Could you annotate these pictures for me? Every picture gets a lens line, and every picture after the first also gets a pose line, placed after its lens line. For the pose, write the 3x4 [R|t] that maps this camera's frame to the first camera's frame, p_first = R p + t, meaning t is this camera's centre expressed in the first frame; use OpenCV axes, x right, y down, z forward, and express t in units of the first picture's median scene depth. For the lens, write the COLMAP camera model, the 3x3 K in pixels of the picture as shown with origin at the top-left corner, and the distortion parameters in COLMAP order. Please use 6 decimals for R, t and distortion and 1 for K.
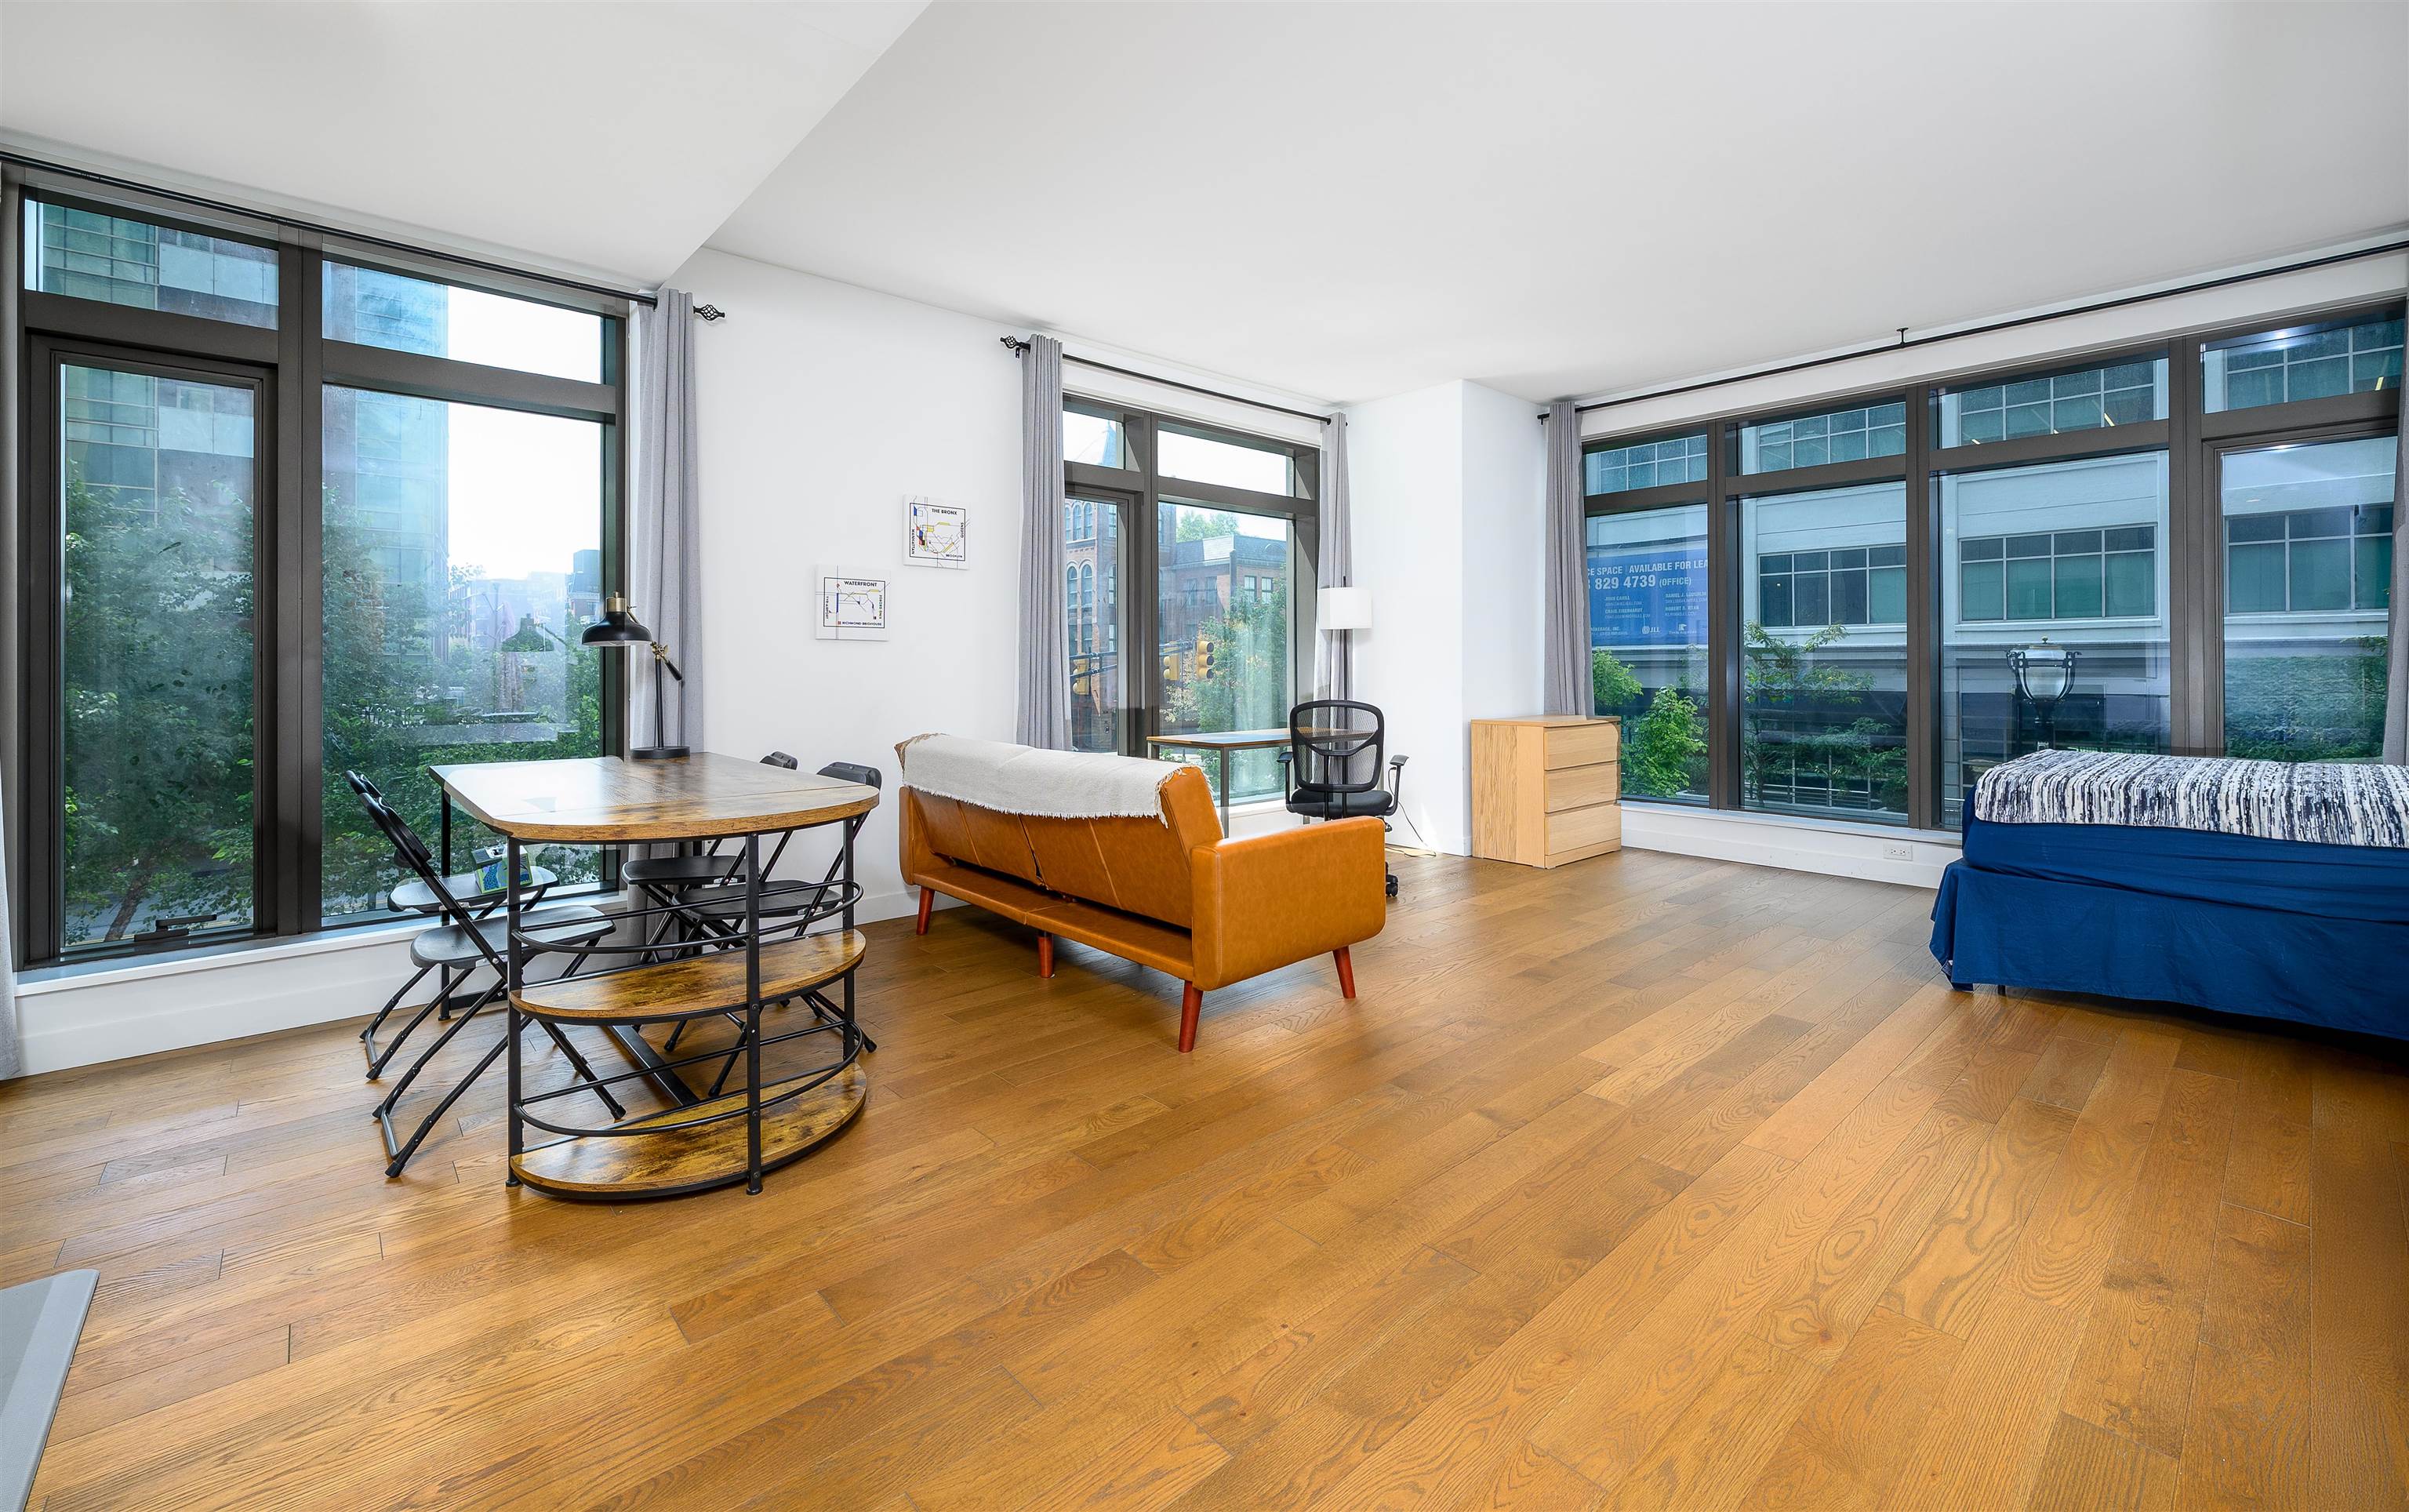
lens RADIAL K [[1007.8, 0, 1247.1], [0, 1007.8, 660.5], [0, 0, 1]] dist [0.000380, -0.000363]
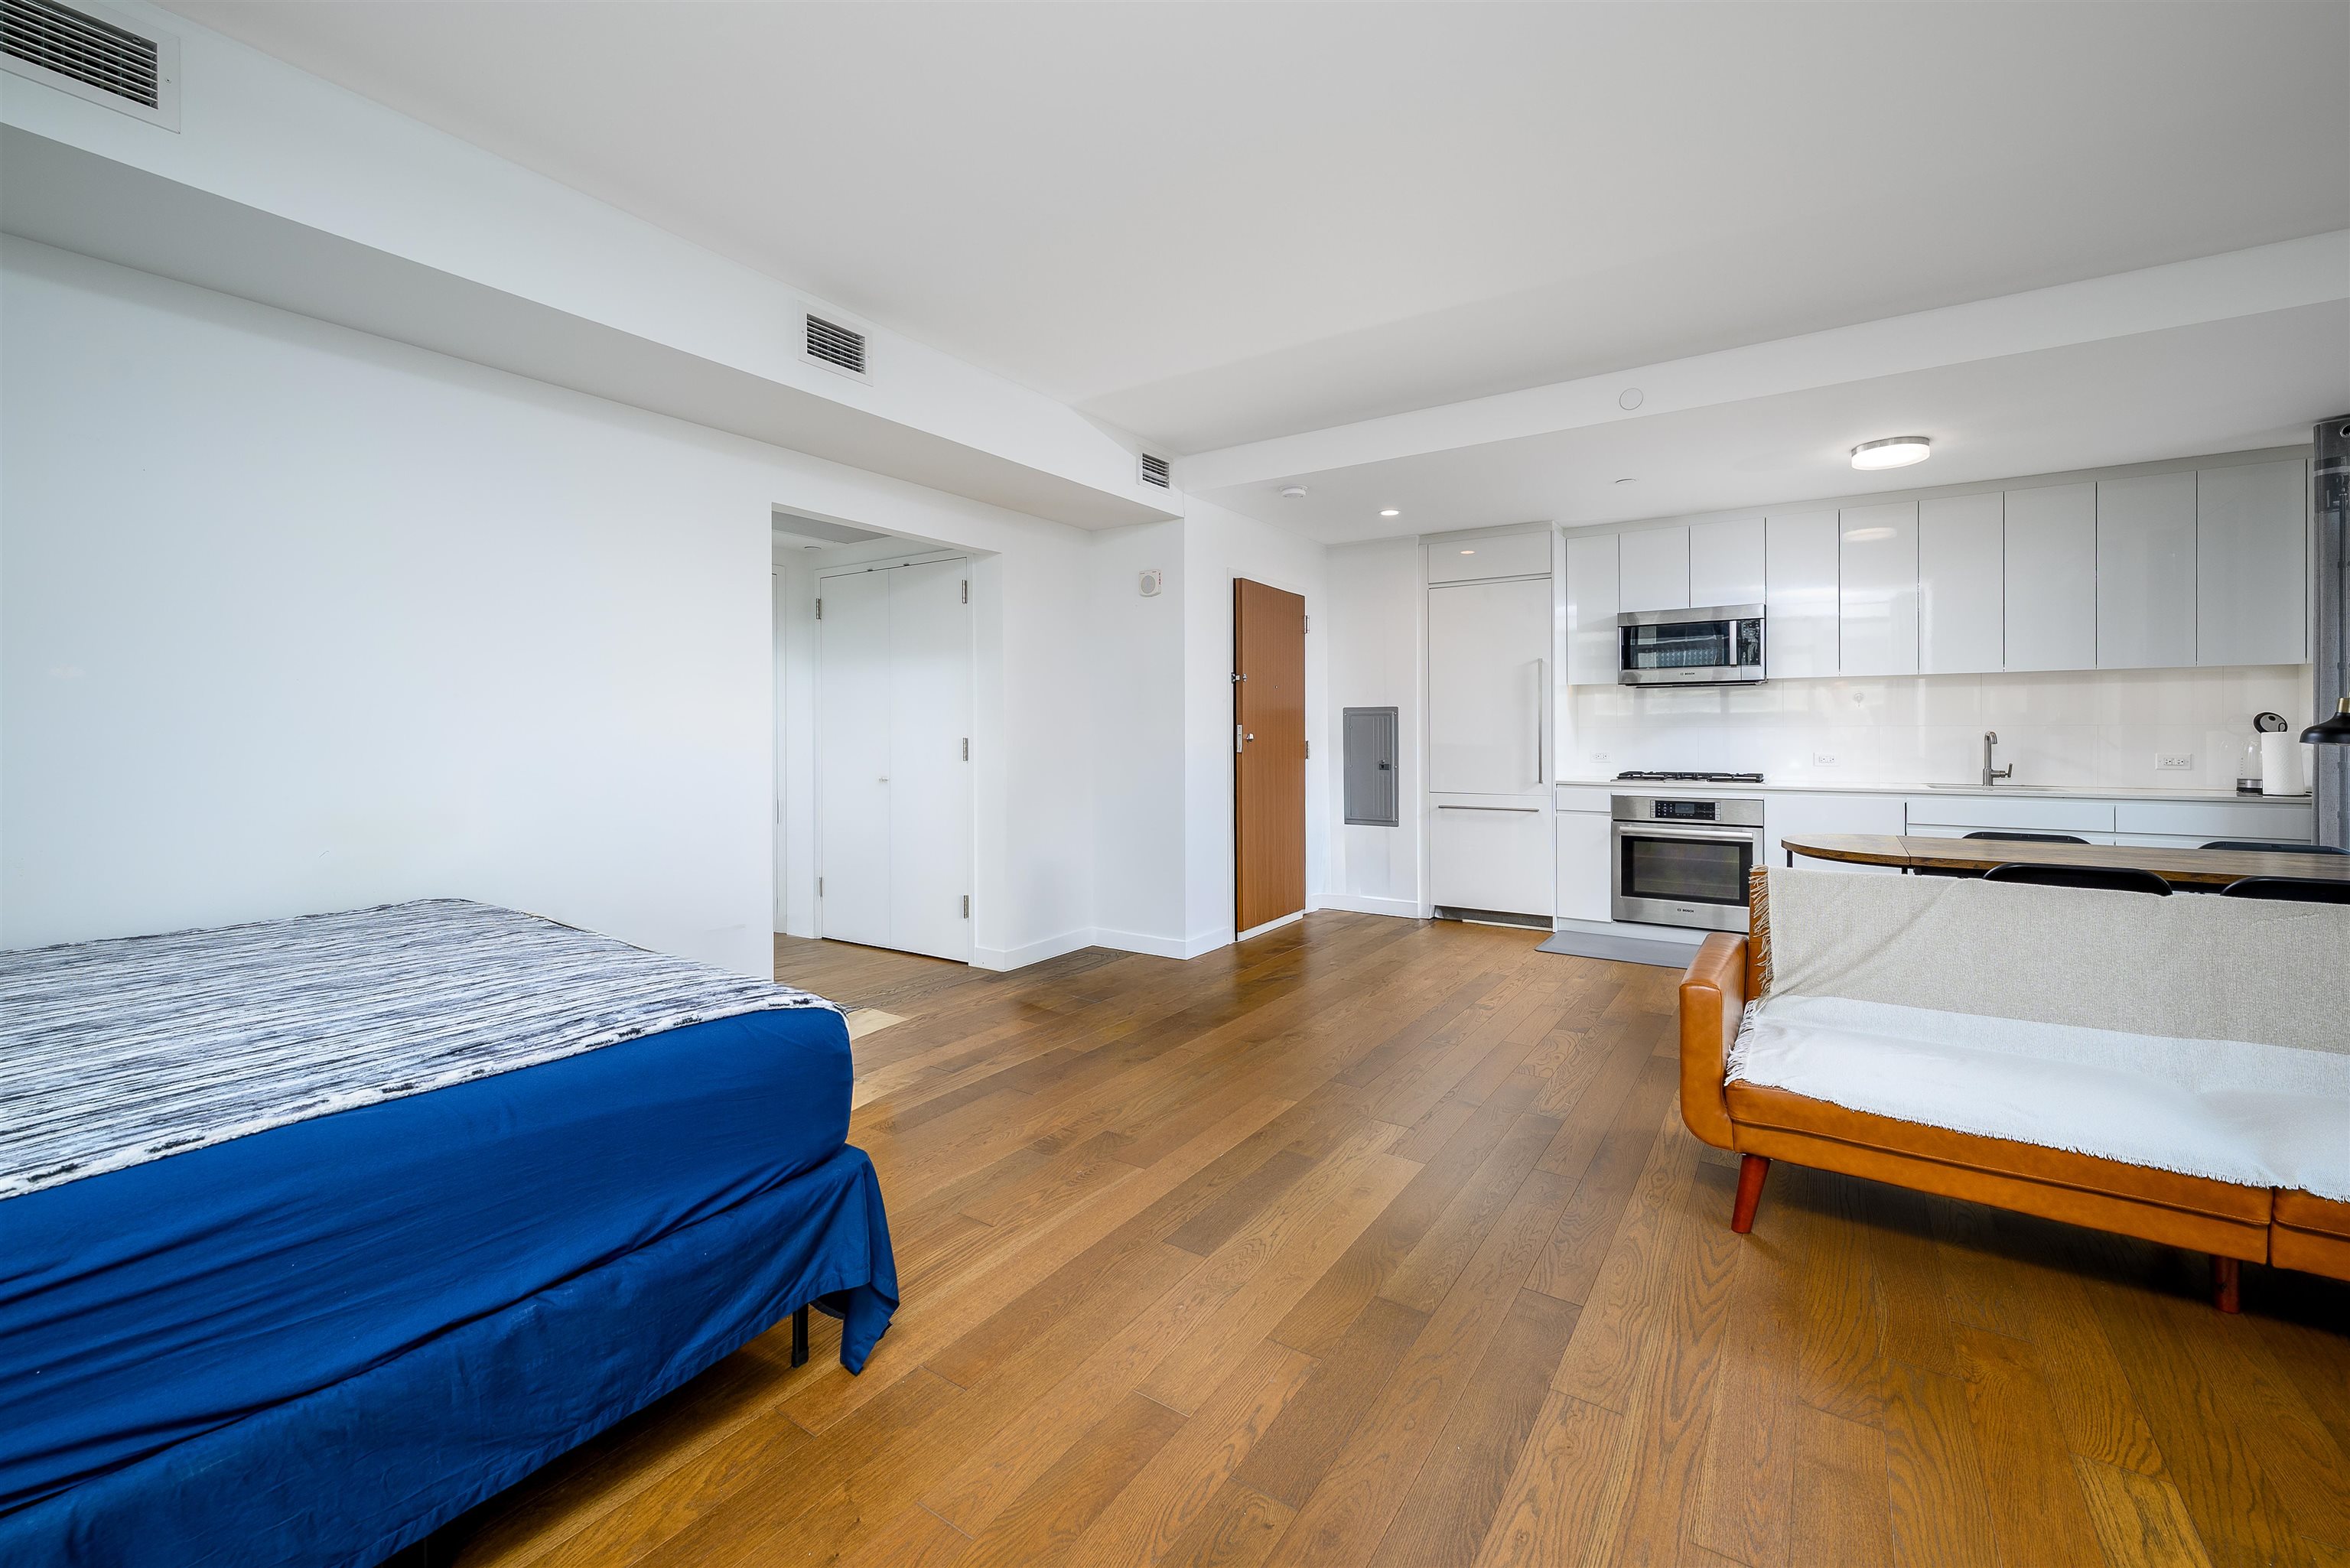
lens RADIAL K [[957.0, 0, 1180.0], [0, 957.0, 735.7], [0, 0, 1]] dist [0.000039, 0.000156]
pose [[-0.977394, 0.006846, -0.211313, 0.496882], [0.006916, 0.999976, 0.000410, -0.025378], [0.211311, -0.001061, -0.977418, 1.220291]]
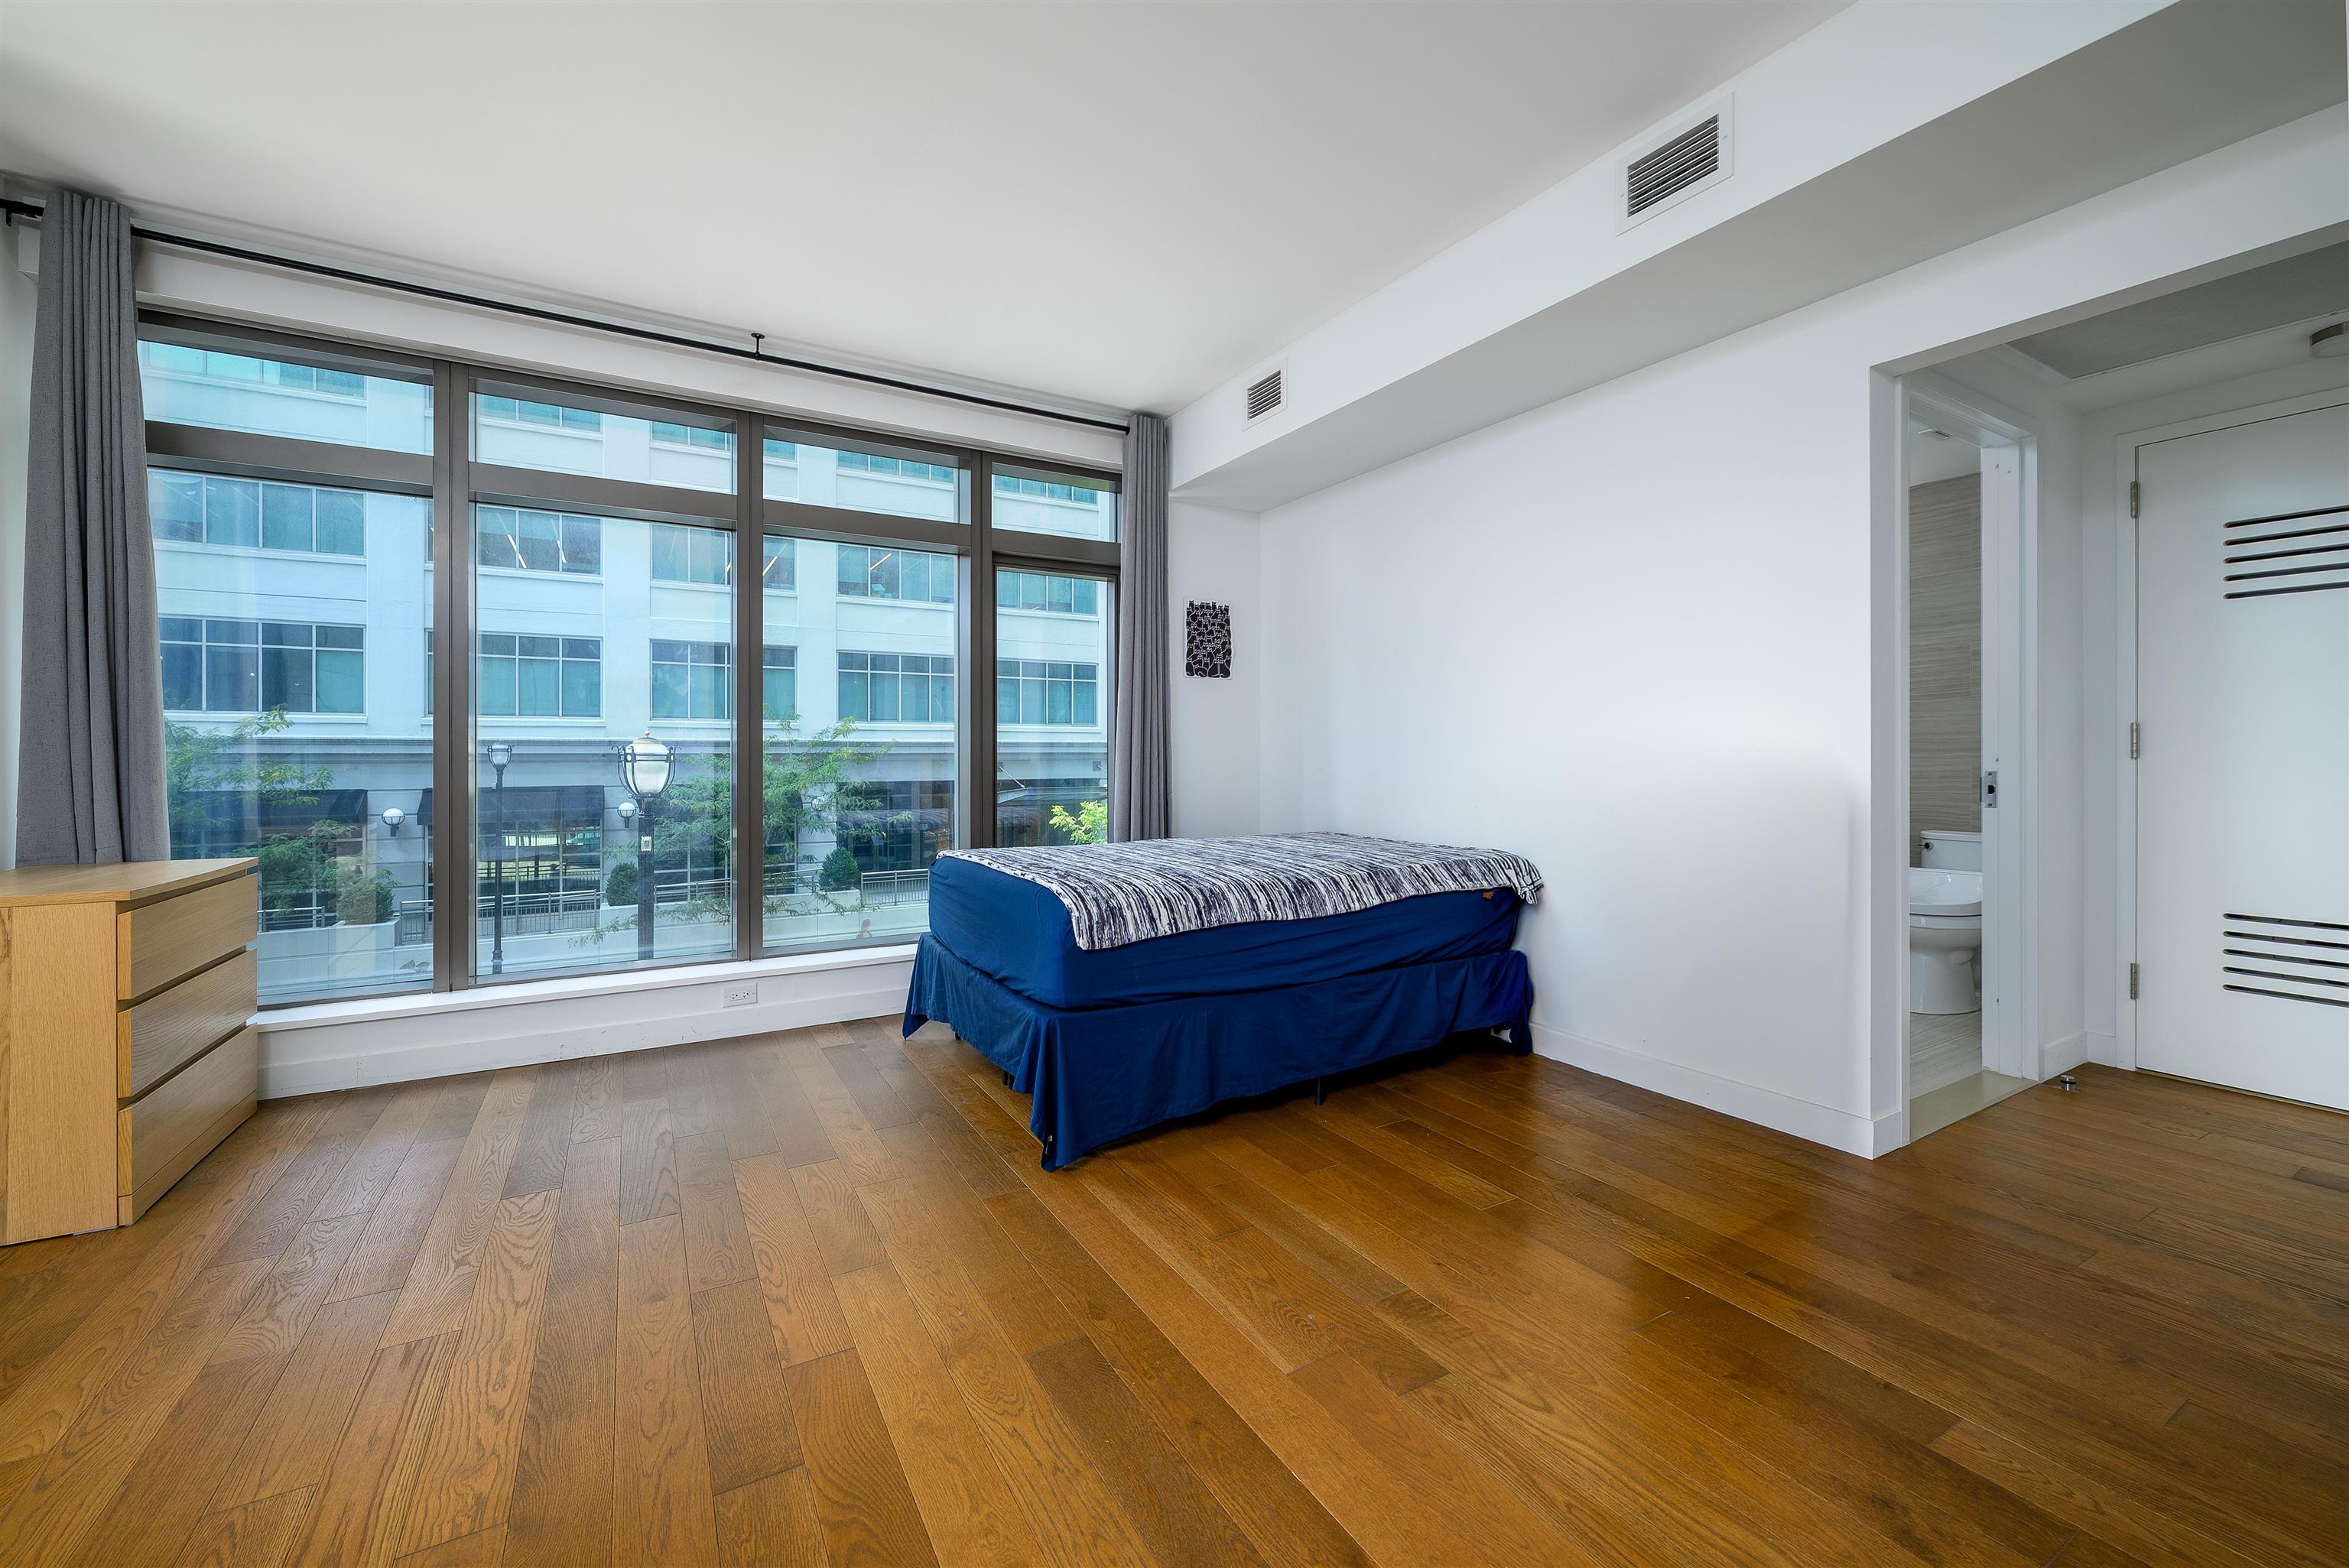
lens RADIAL K [[942.1, 0, 1177.4], [0, 942.1, 757.3], [0, 0, 1]] dist [-0.001857, -0.000203]
pose [[0.230572, 0.003106, 0.973050, 0.008179], [-0.004556, 0.999987, -0.002112, 0.003965], [-0.973045, -0.003947, 0.230584, 0.570196]]
